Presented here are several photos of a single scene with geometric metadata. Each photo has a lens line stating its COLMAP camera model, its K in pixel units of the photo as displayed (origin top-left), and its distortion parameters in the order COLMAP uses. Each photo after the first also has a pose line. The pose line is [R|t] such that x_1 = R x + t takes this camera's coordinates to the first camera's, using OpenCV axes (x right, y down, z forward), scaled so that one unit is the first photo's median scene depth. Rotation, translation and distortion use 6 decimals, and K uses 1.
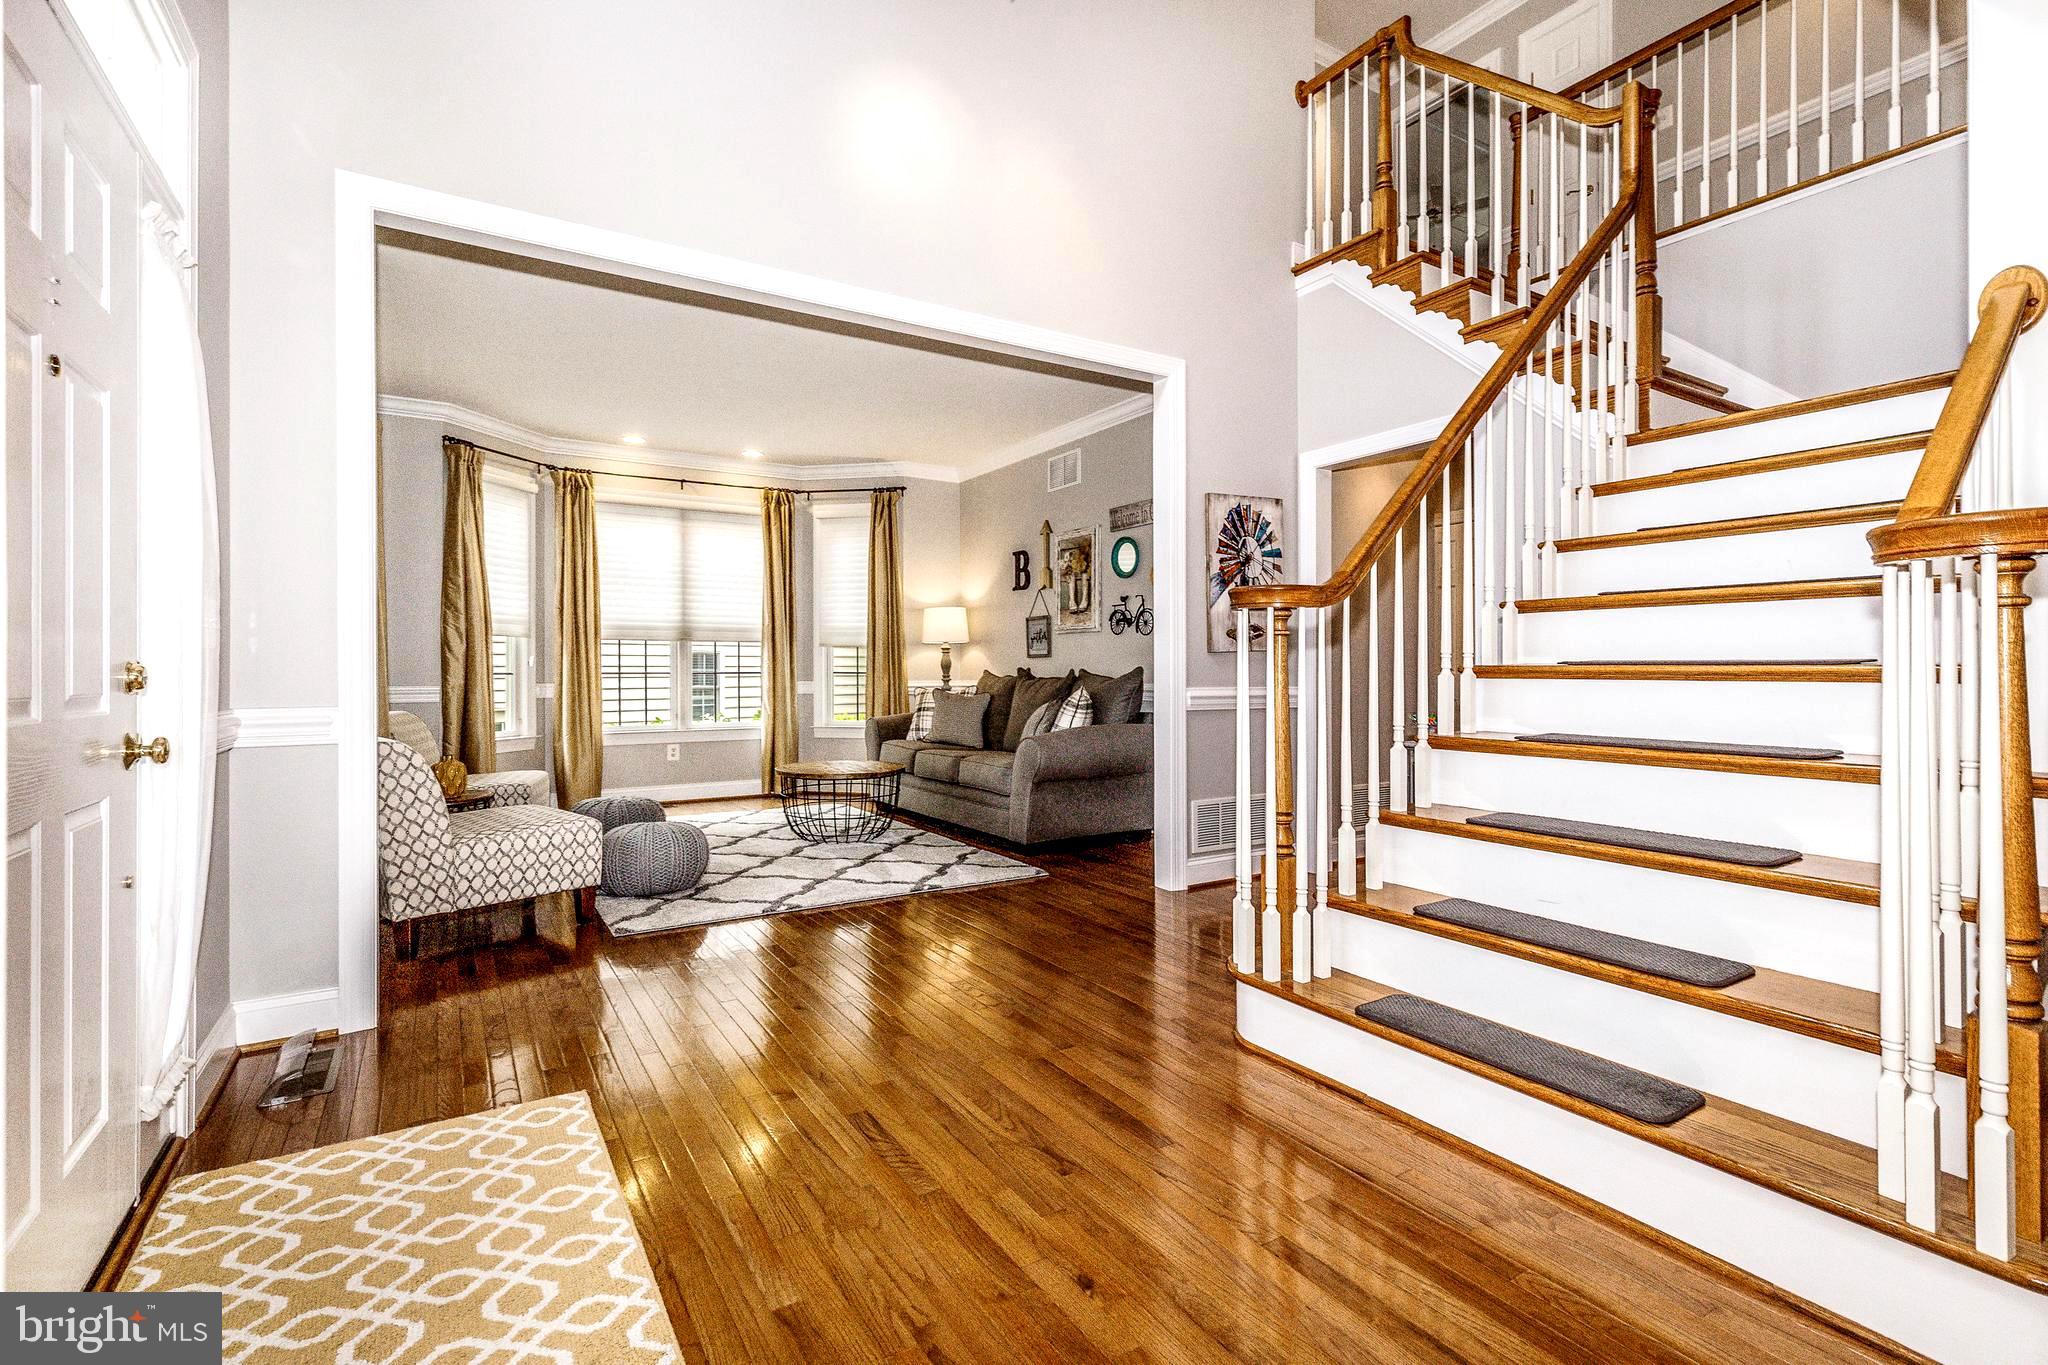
lens RADIAL K [[944.7, 0, 1054.6], [0, 944.7, 666.0], [0, 0, 1]] dist [0.001282, 0.002081]
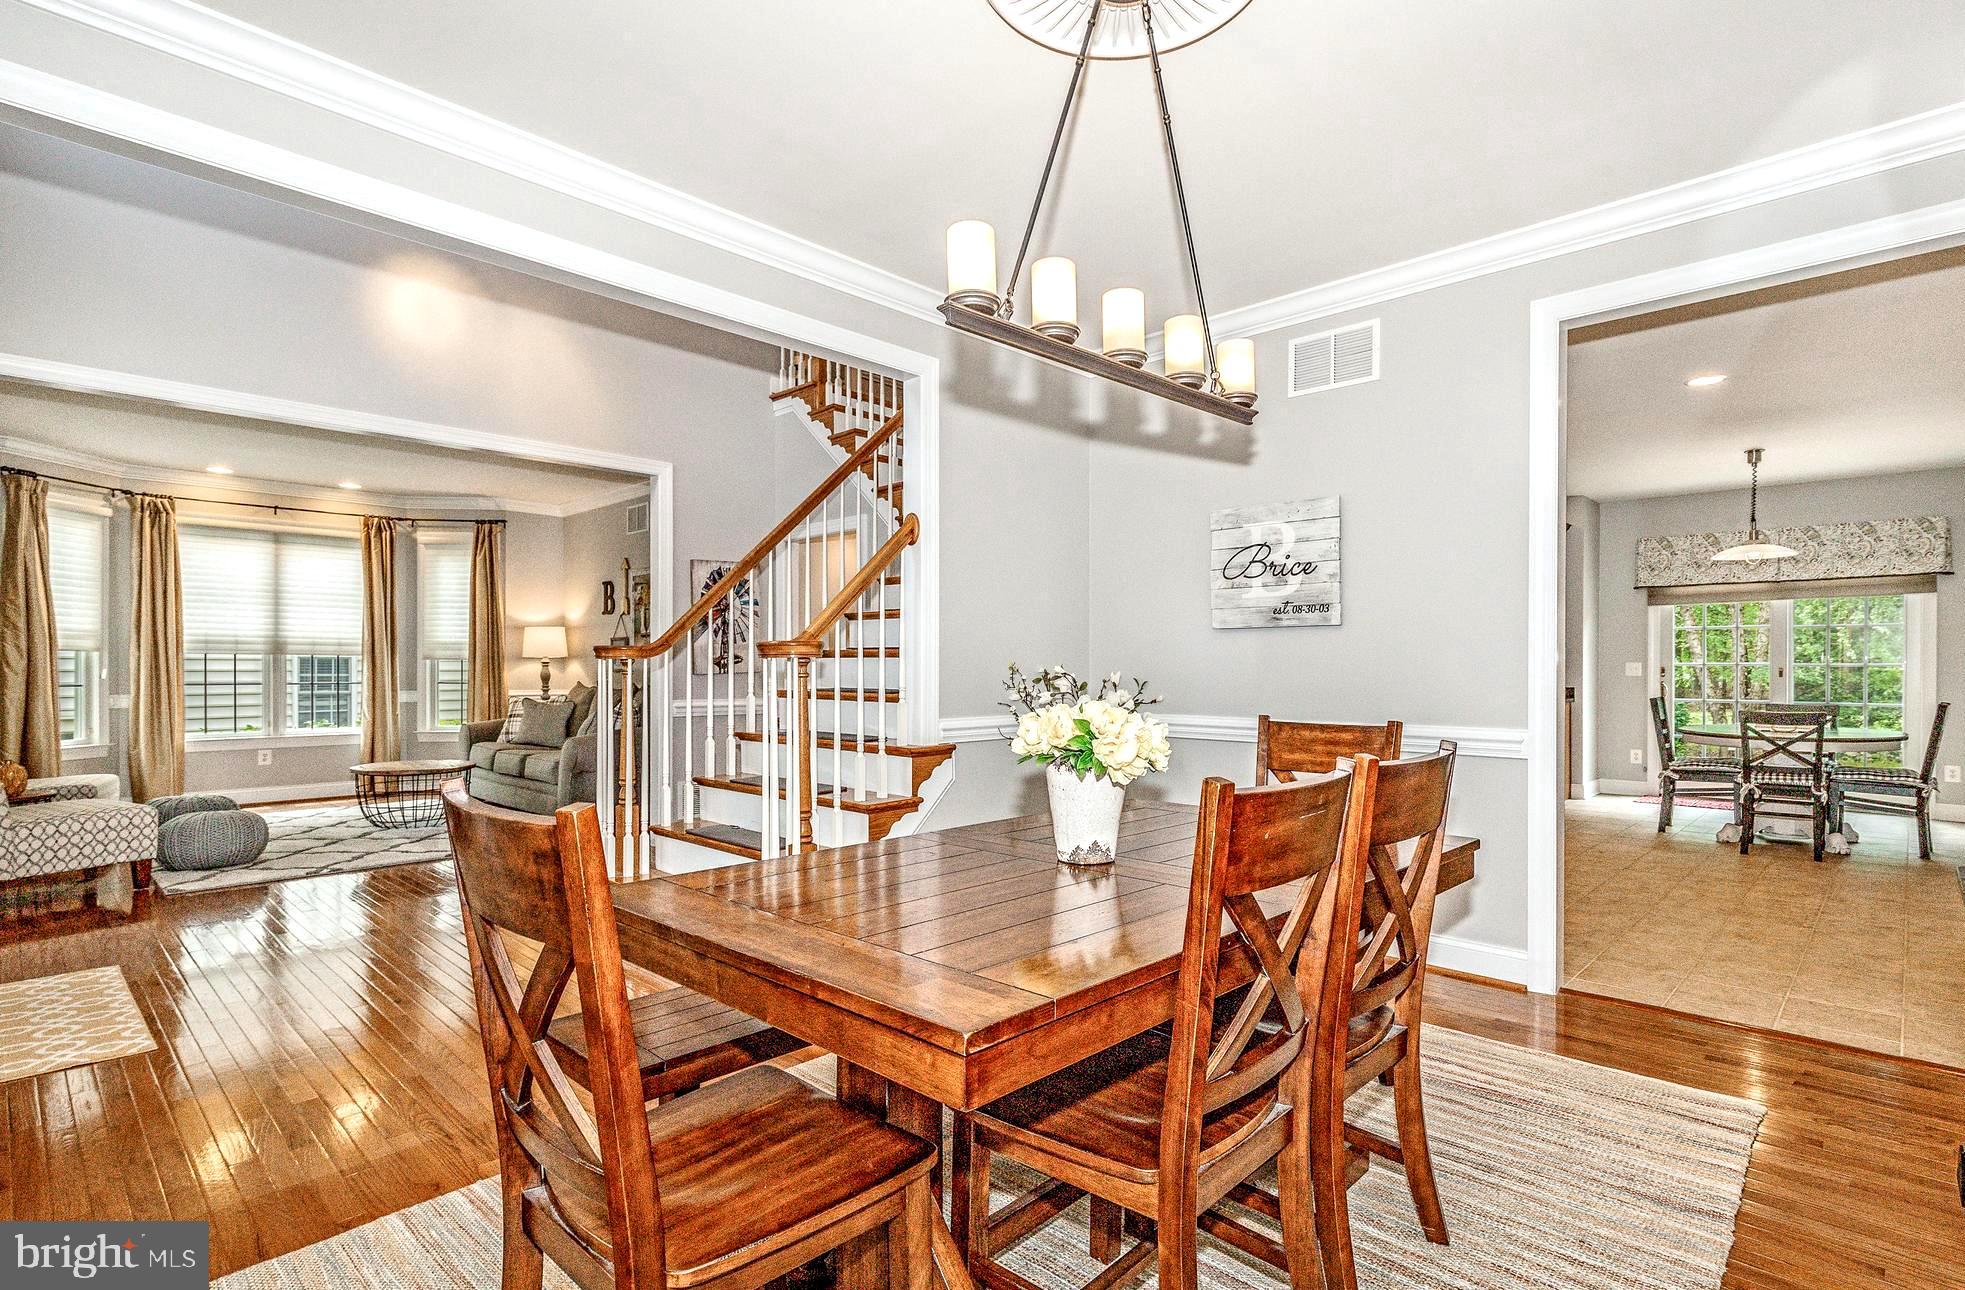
lens RADIAL K [[947.5, 0, 1033.1], [0, 947.5, 666.4], [0, 0, 1]] dist [0.000099, 0.001692]
pose [[0.967245, 0.004538, 0.253803, 0.182581], [-0.004753, 0.999989, 0.000237, -0.018335], [-0.253799, -0.001436, 0.967256, -0.291127]]
